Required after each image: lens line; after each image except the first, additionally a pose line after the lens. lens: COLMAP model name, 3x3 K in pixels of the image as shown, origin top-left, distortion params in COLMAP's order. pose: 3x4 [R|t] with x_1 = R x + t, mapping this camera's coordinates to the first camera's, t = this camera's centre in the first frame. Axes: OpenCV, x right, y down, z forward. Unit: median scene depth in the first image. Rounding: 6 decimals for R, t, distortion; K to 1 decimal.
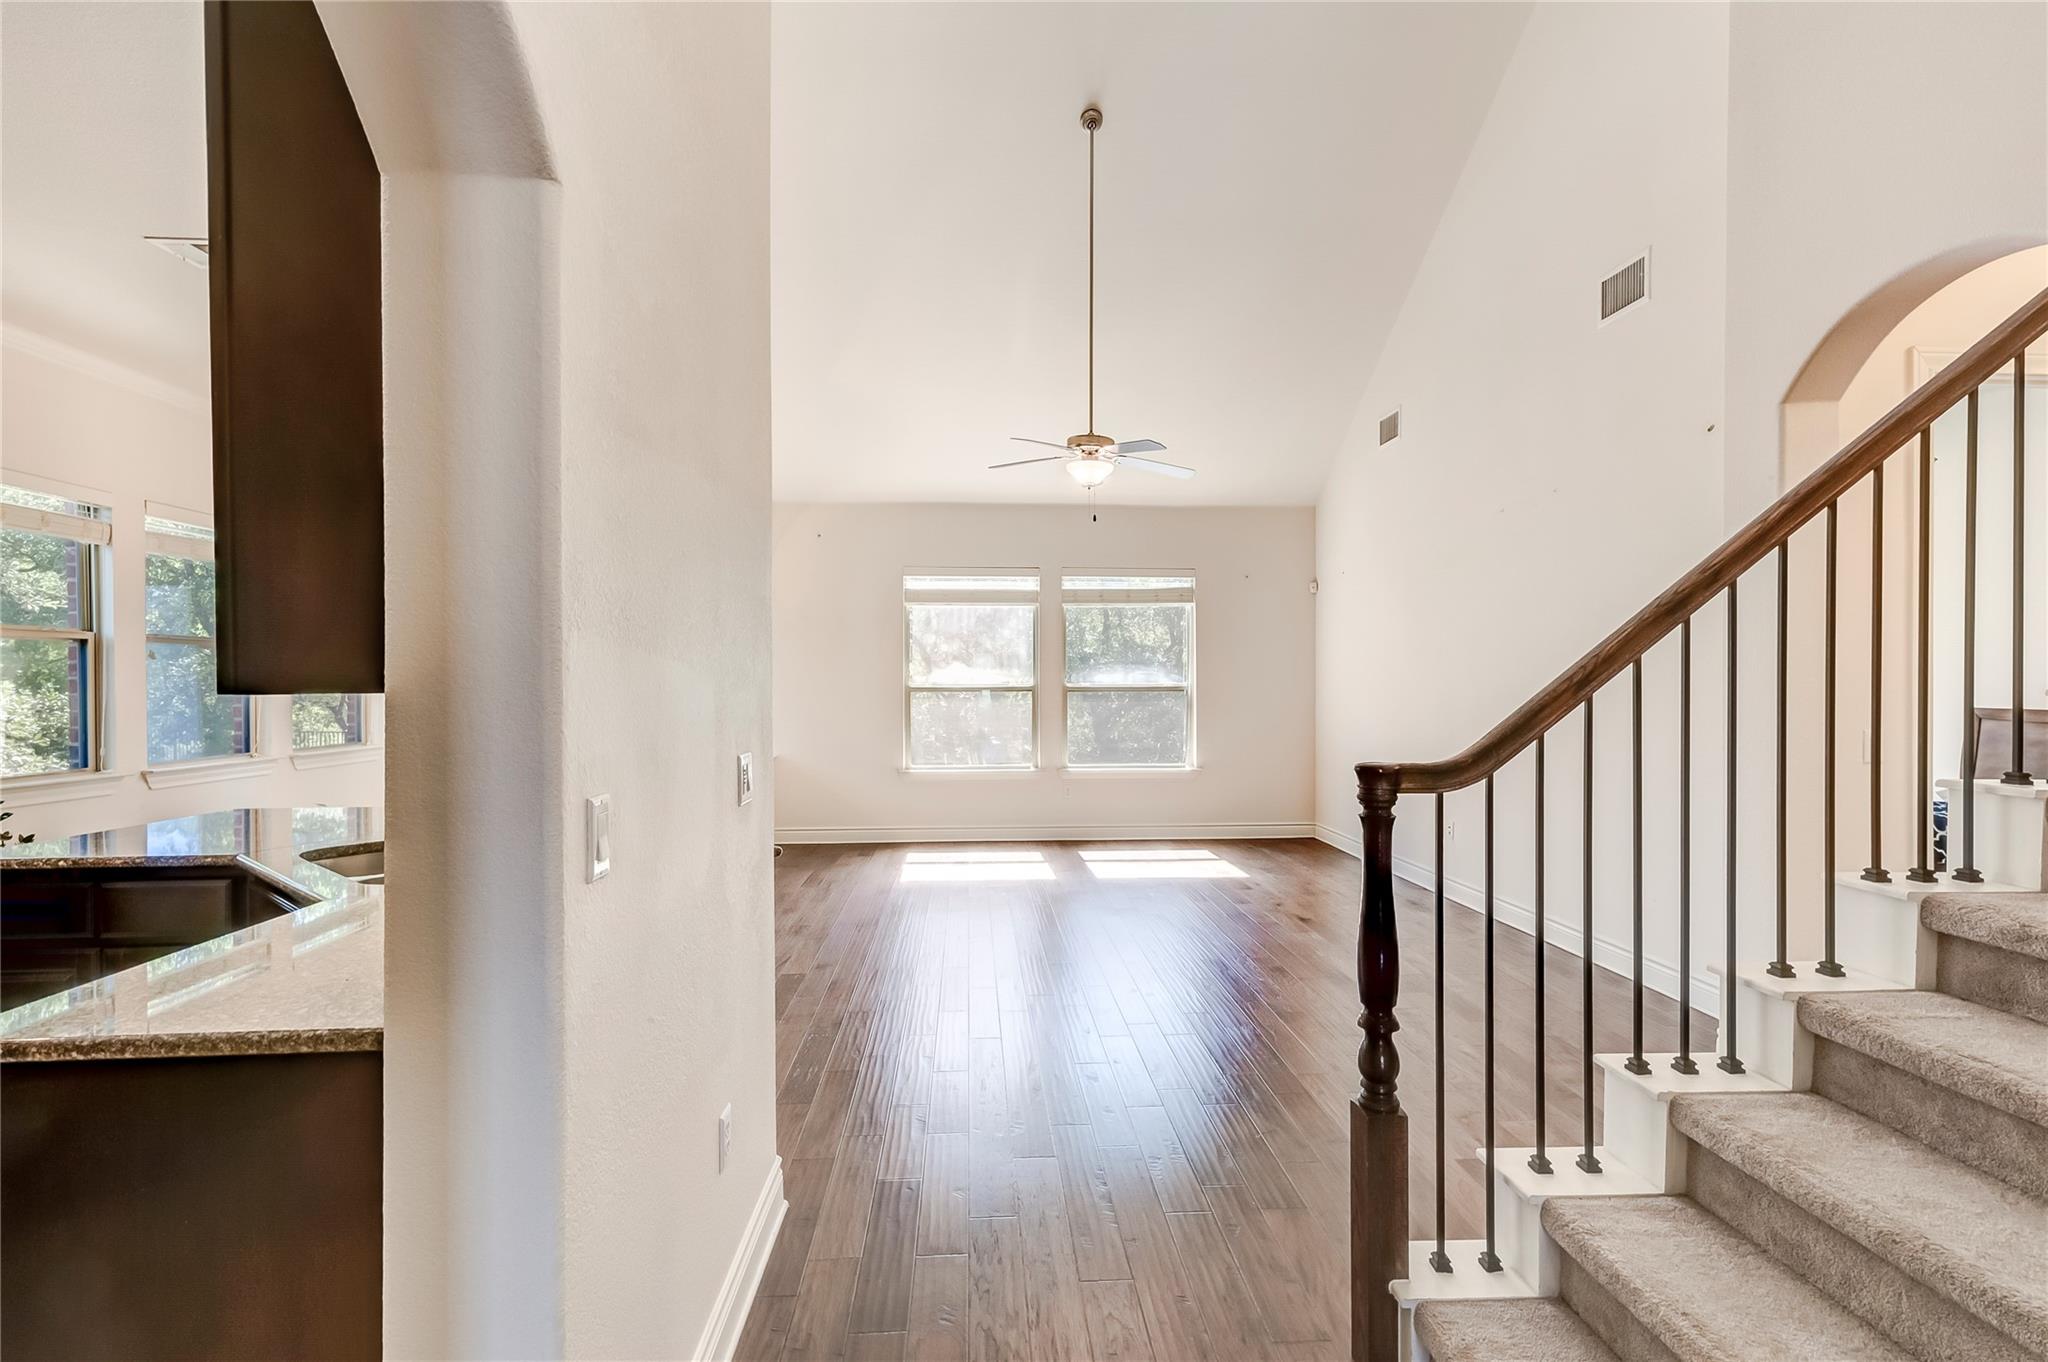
lens RADIAL K [[924.9, 0, 1027.4], [0, 924.9, 685.4], [0, 0, 1]] dist [0.006317, -0.000643]
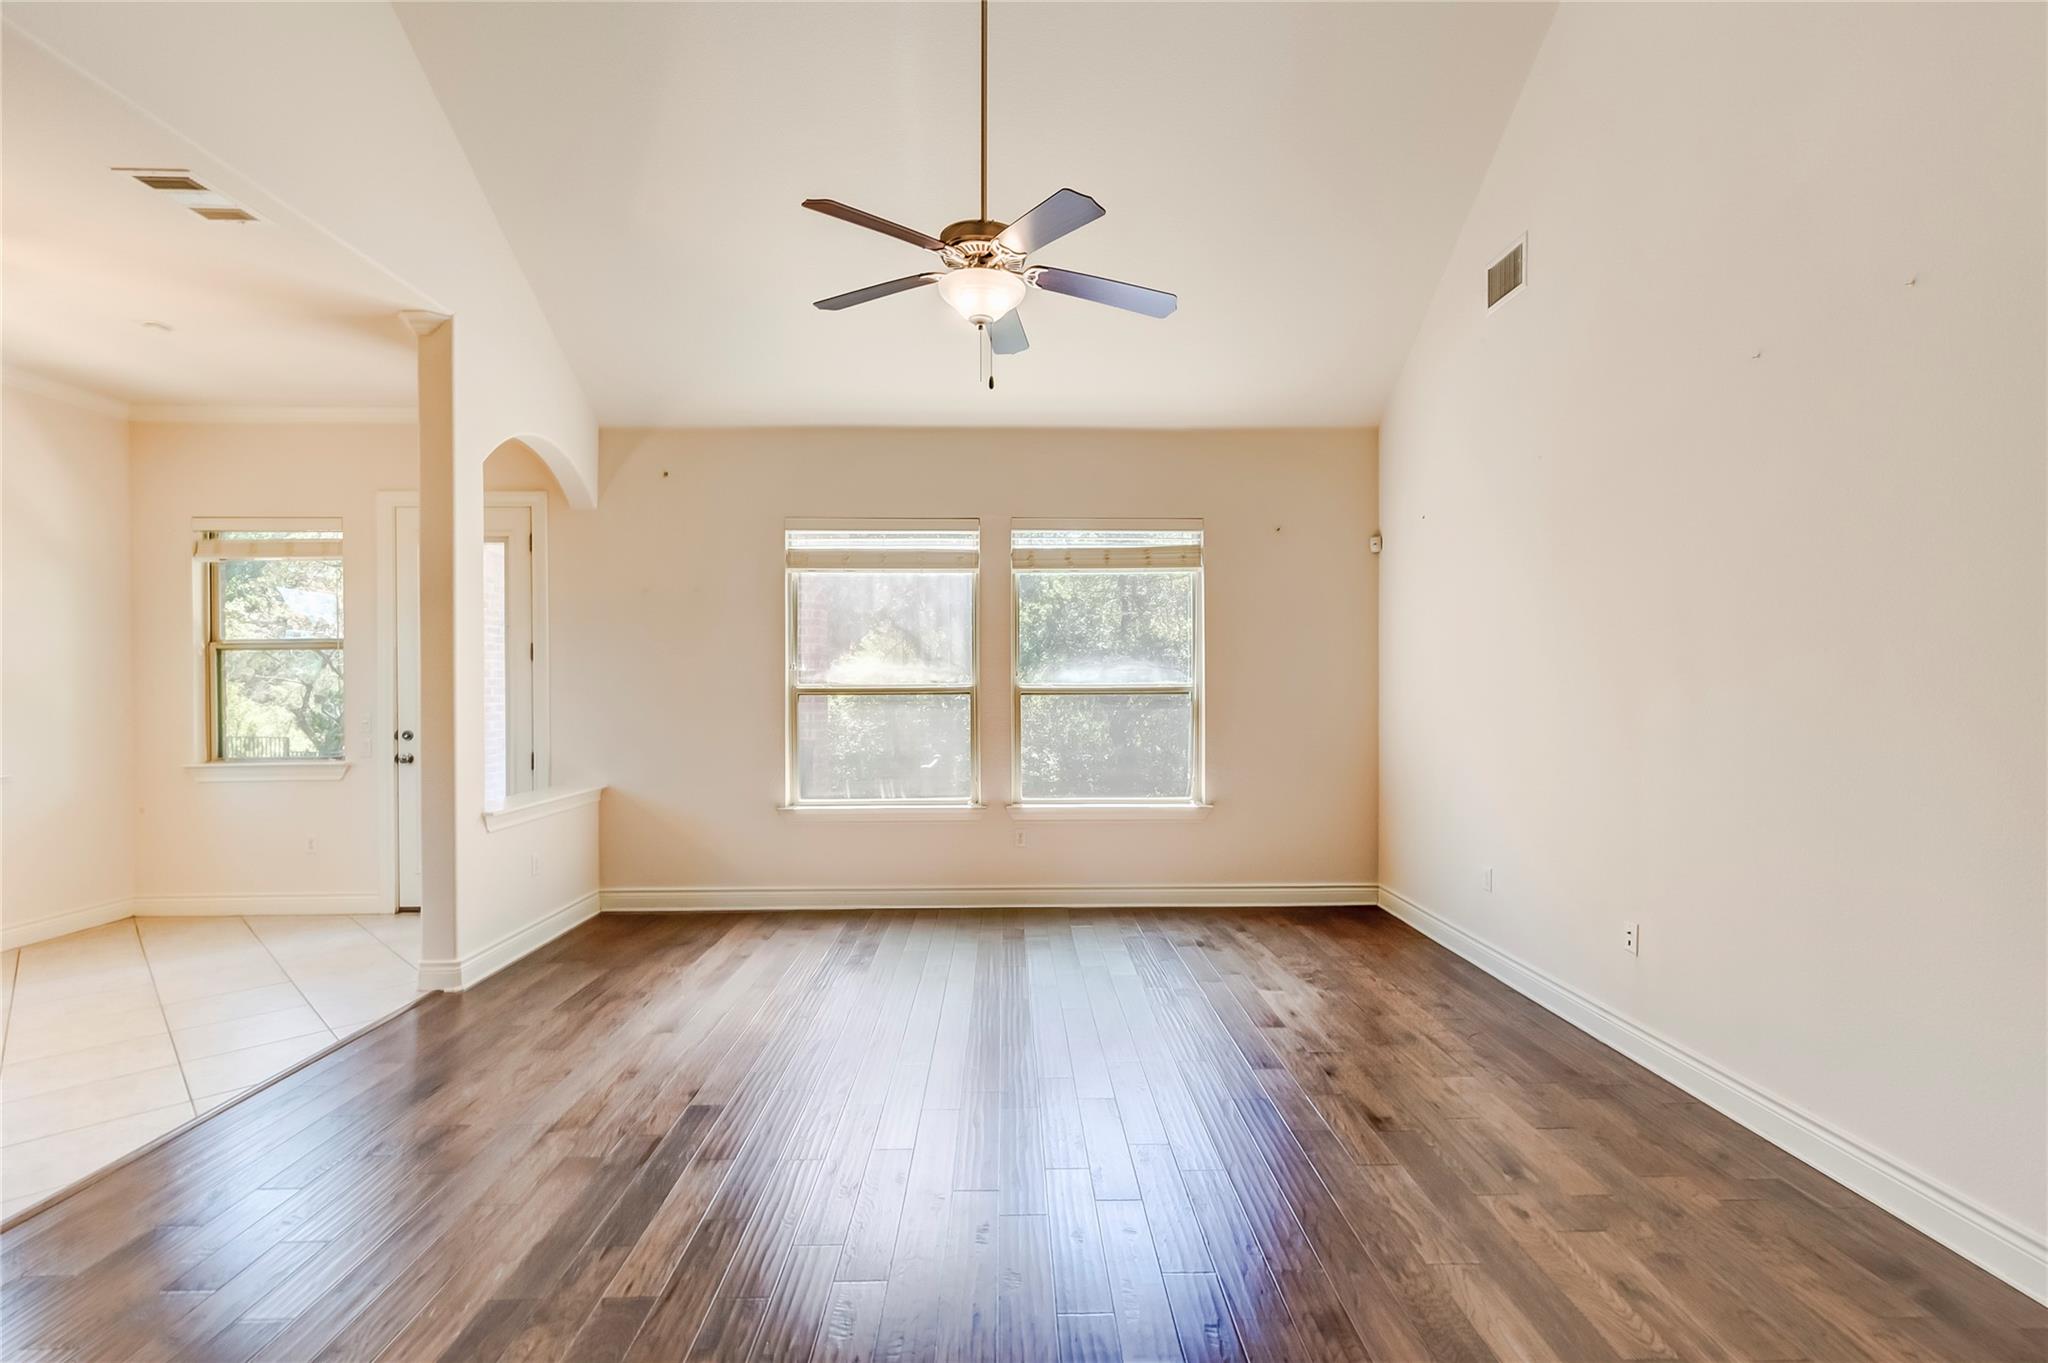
lens RADIAL K [[924.9, 0, 1027.0], [0, 924.9, 691.5], [0, 0, 1]] dist [0.006317, -0.000643]
pose [[0.999228, -0.002249, -0.039218, 0.076525], [0.002548, 0.999968, 0.007583, -0.001041], [0.039200, -0.007677, 0.999202, 0.300369]]
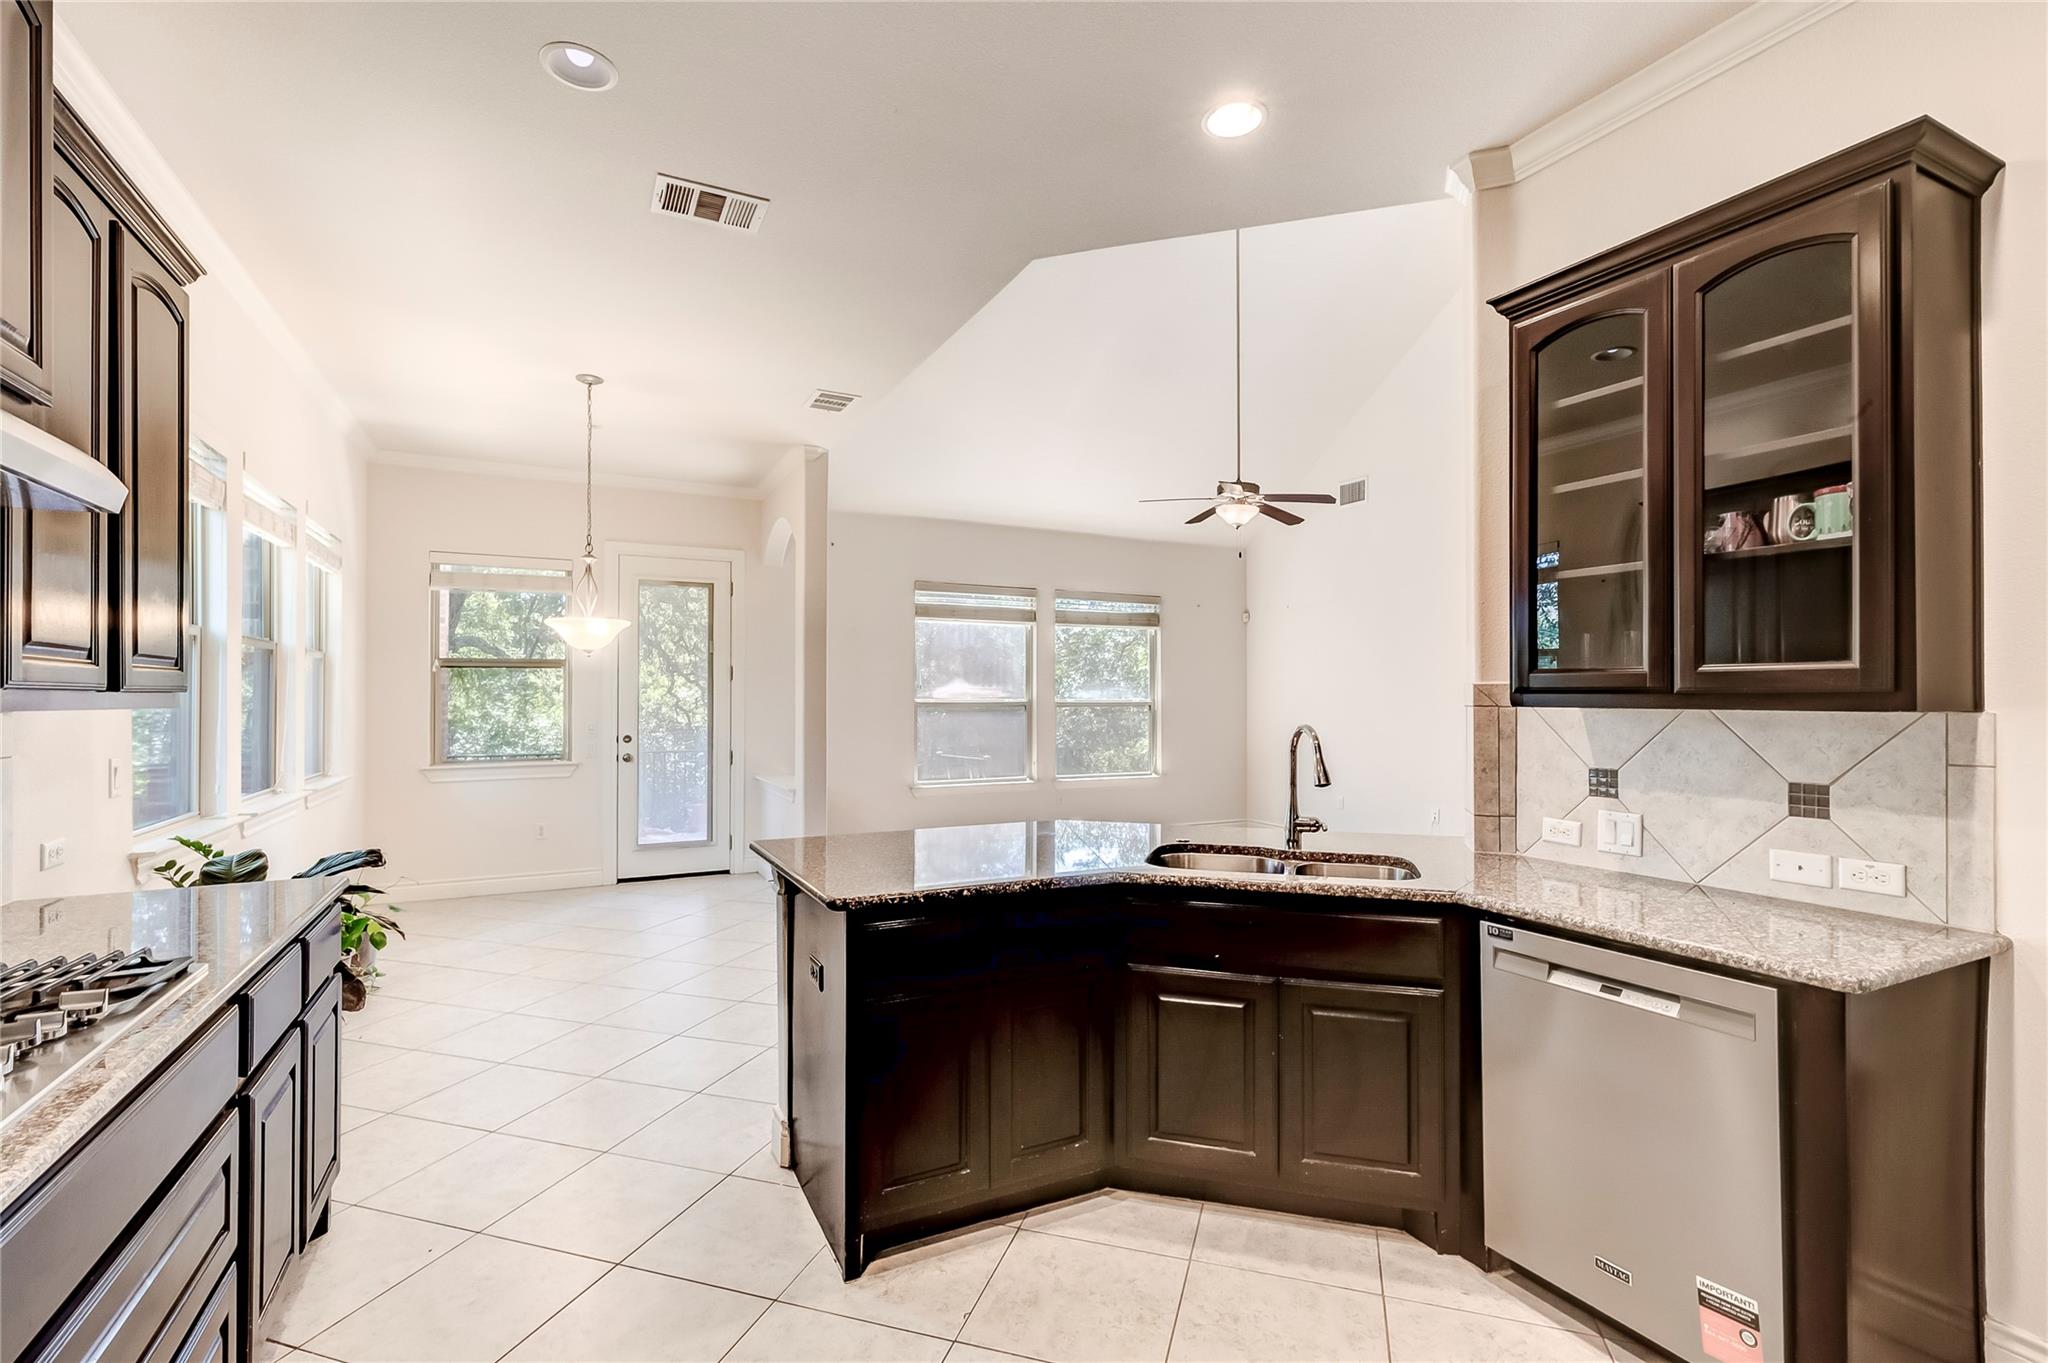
lens RADIAL K [[924.9, 0, 1028.2], [0, 924.9, 689.3], [0, 0, 1]] dist [0.006317, -0.000643]
pose [[0.917330, 0.006551, 0.398074, -0.414309], [-0.001296, 0.999908, -0.013468, 0.001133], [-0.398126, 0.011839, 0.917254, 0.039032]]
